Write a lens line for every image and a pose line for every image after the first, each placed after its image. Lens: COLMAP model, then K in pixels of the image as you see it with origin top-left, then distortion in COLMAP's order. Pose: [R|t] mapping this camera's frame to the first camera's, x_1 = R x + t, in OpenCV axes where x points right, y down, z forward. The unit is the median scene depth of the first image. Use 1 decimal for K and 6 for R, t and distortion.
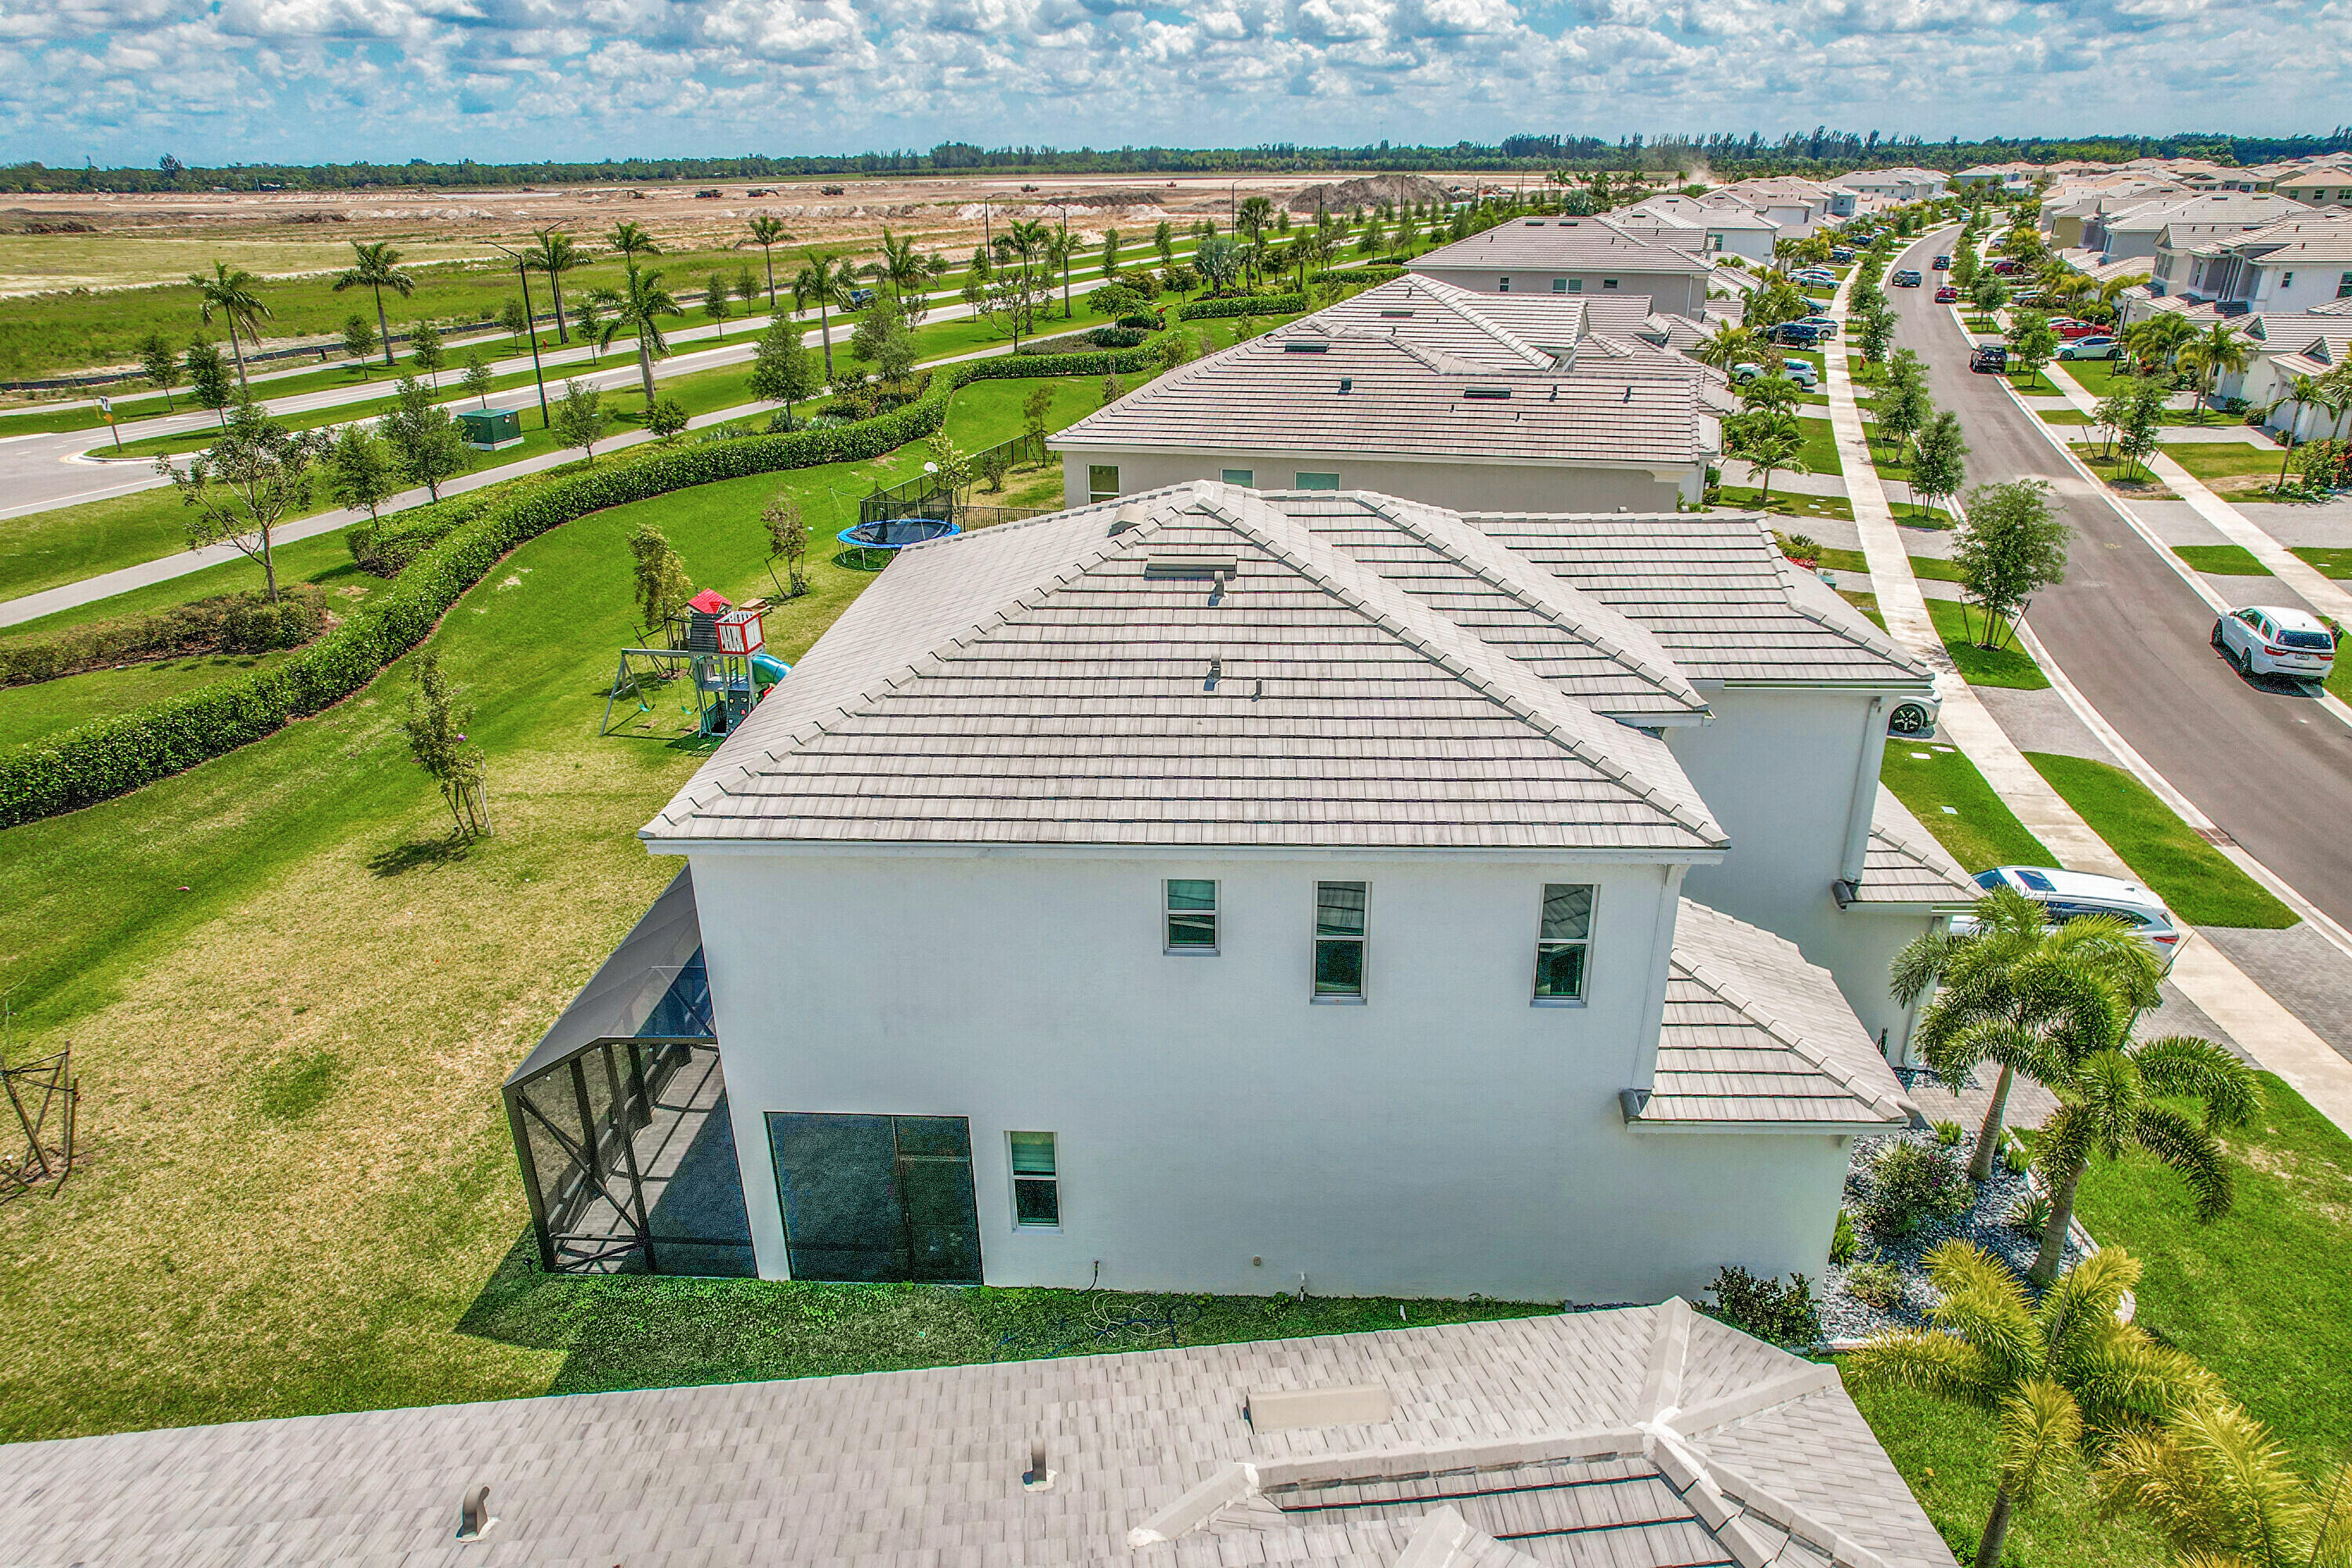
lens RADIAL K [[1497.6, 0, 1188.8], [0, 1497.6, 791.3], [0, 0, 1]] dist [-0.072348, 0.066534]
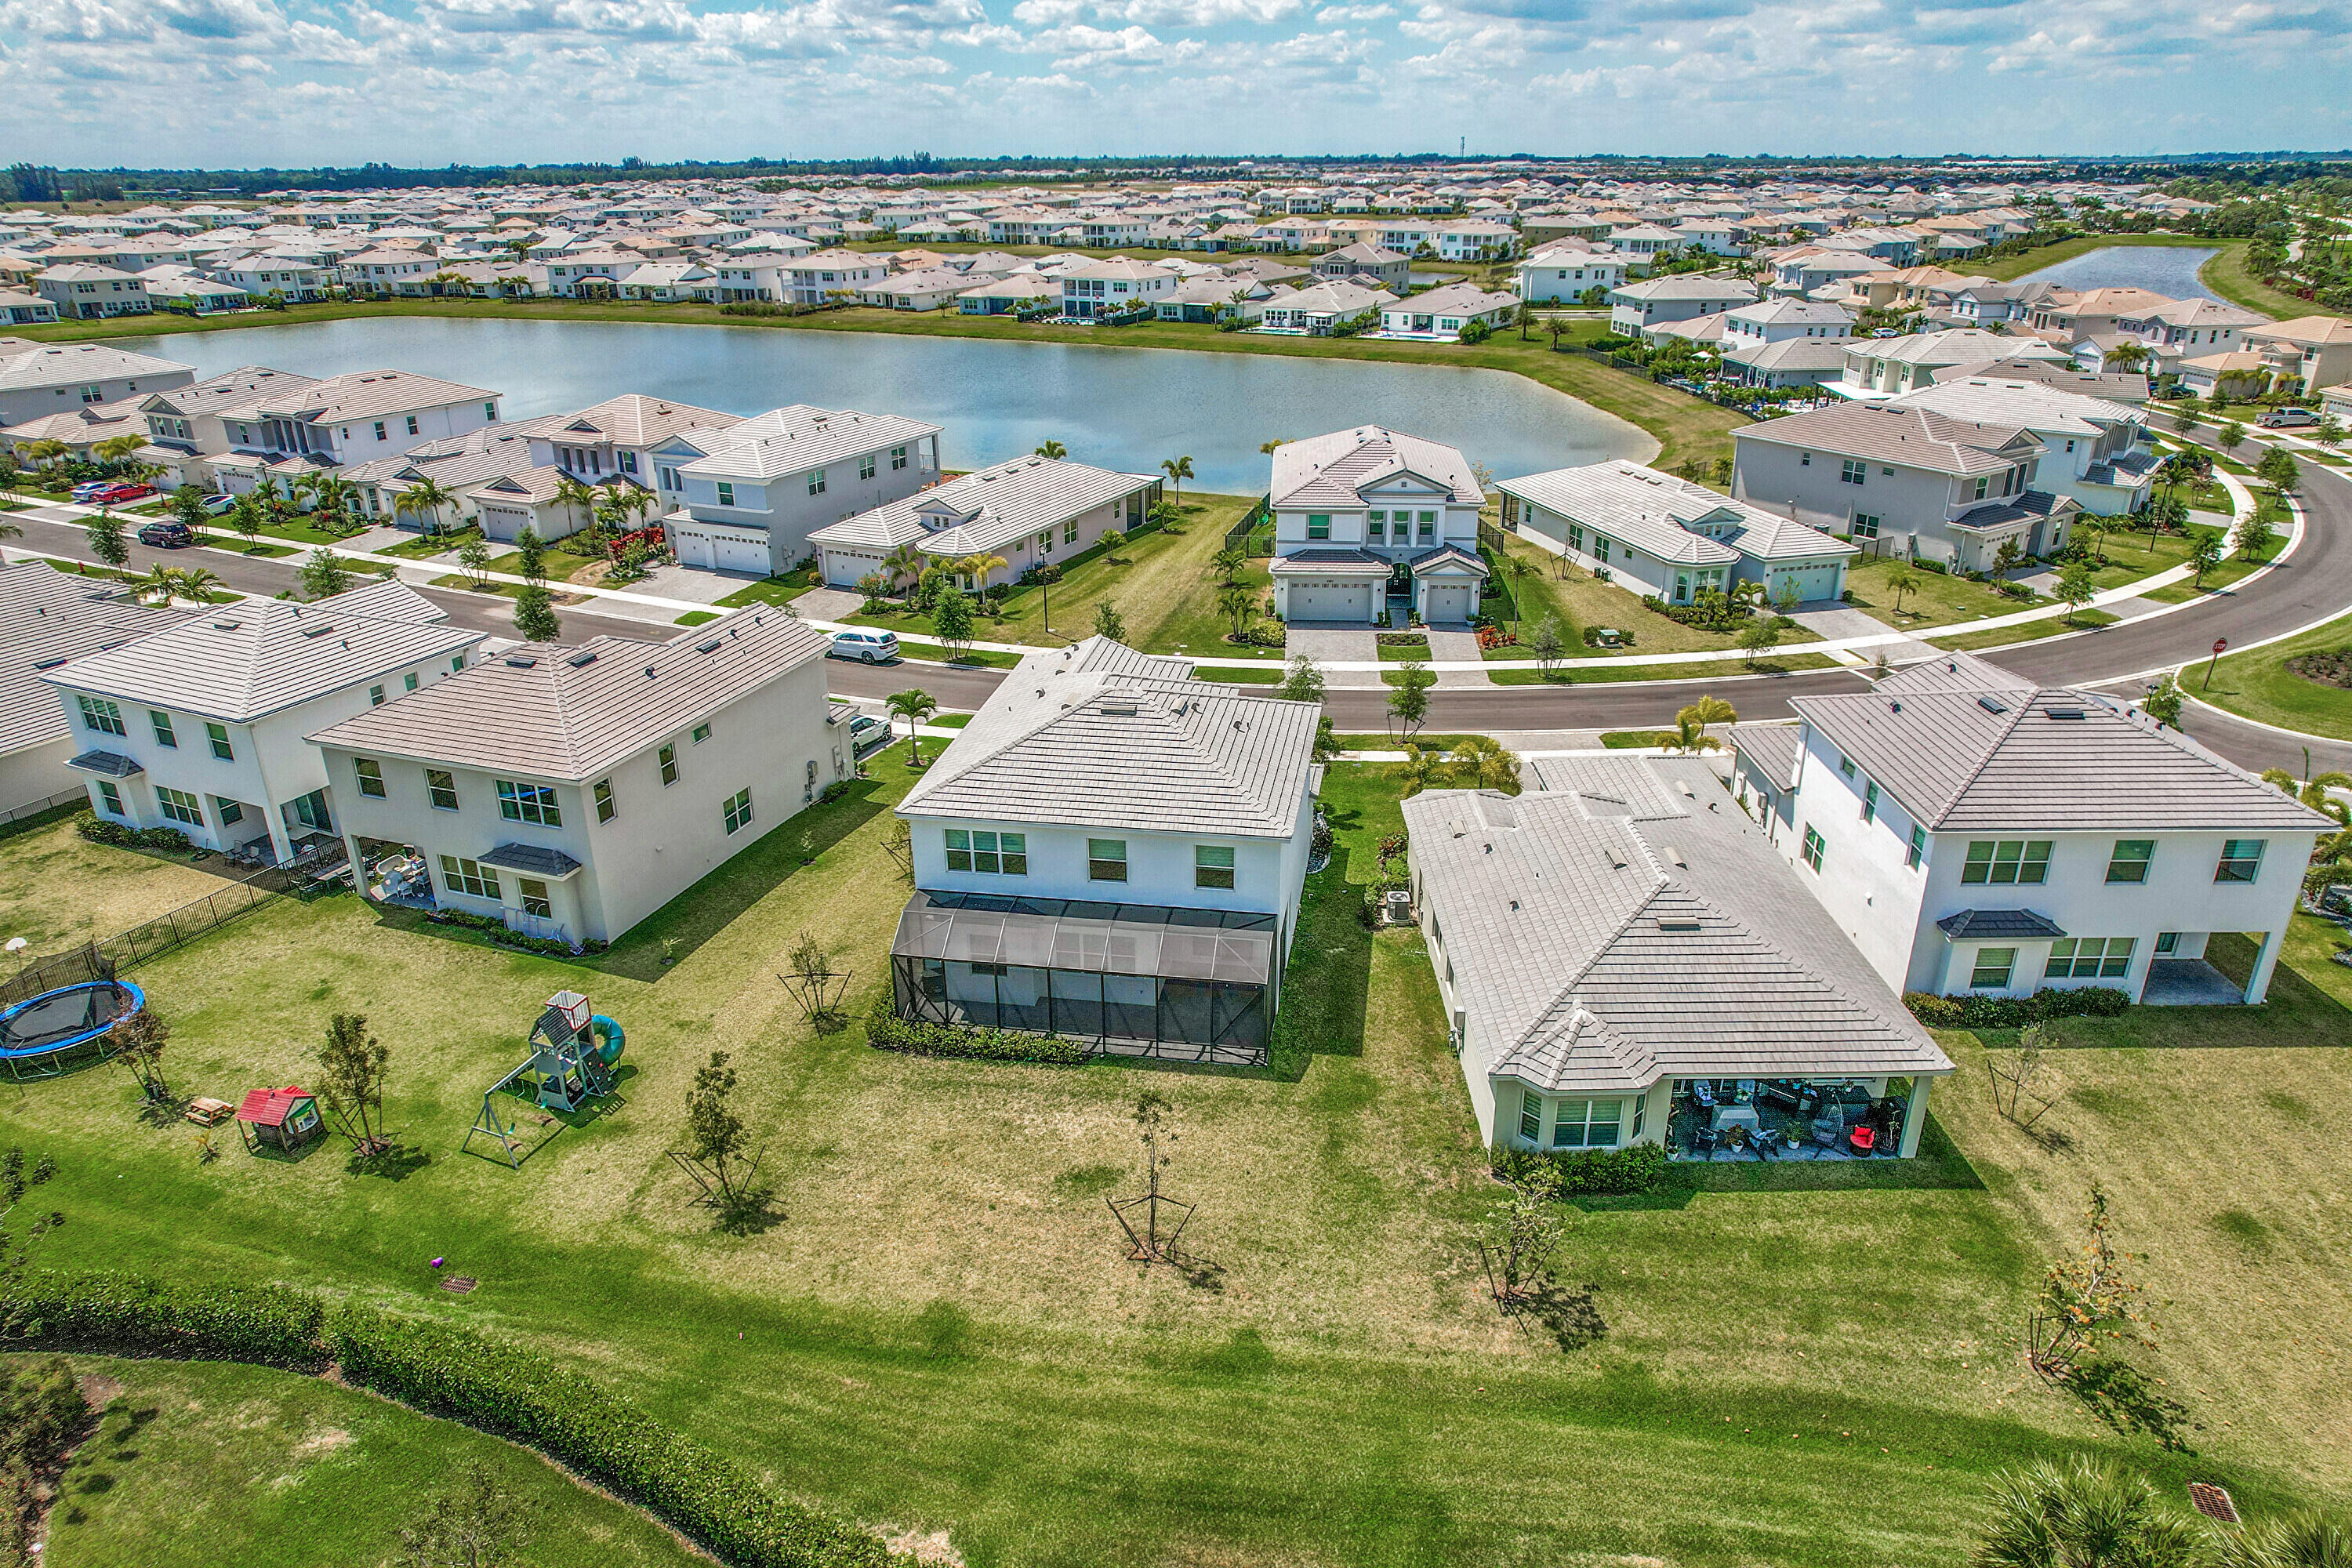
lens RADIAL K [[1497.6, 0, 1183.8], [0, 1497.6, 802.7], [0, 0, 1]] dist [-0.072348, 0.066534]
pose [[0.108633, -0.386696, 0.915787, -0.521699], [0.398722, 0.860837, 0.316196, -0.176241], [-0.910615, 0.330795, 0.247699, 0.085388]]
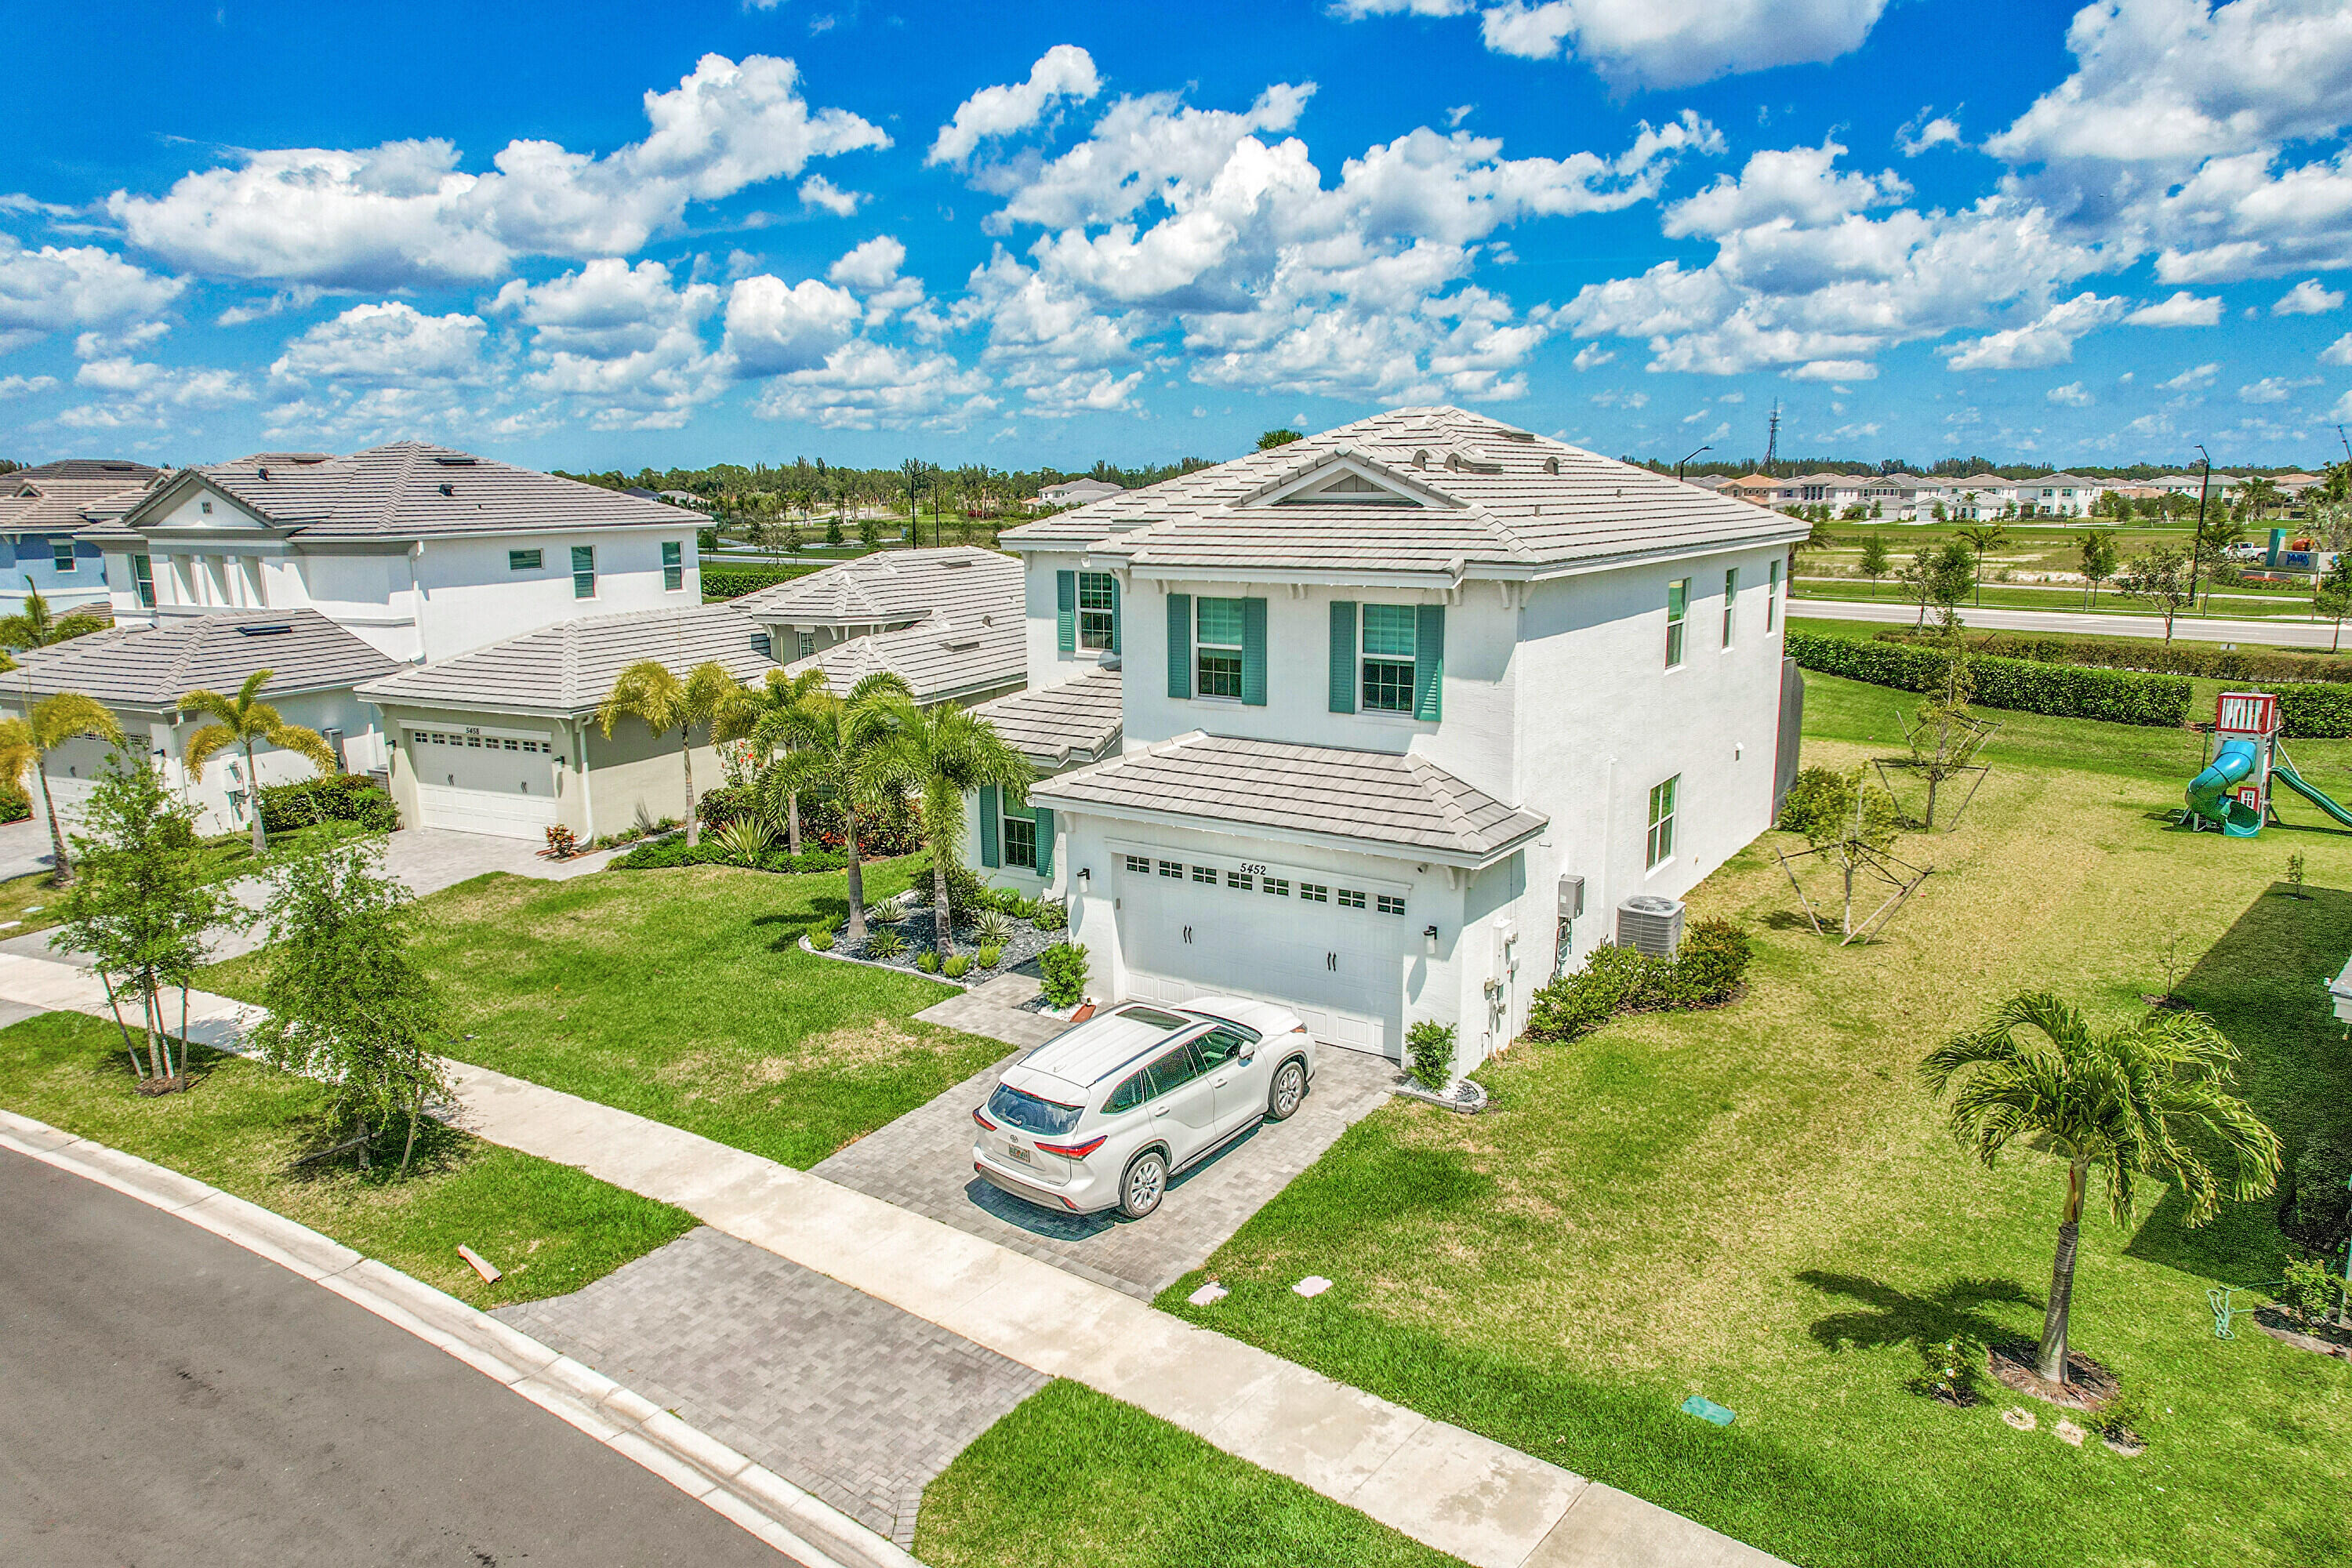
lens RADIAL K [[1497.6, 0, 1178.3], [0, 1497.6, 822.8], [0, 0, 1]] dist [-0.072348, 0.066534]
pose [[-0.516209, 0.204422, -0.831709, 0.319818], [-0.322936, 0.852964, 0.410080, -0.084495], [0.793247, 0.480275, -0.374292, 0.351123]]
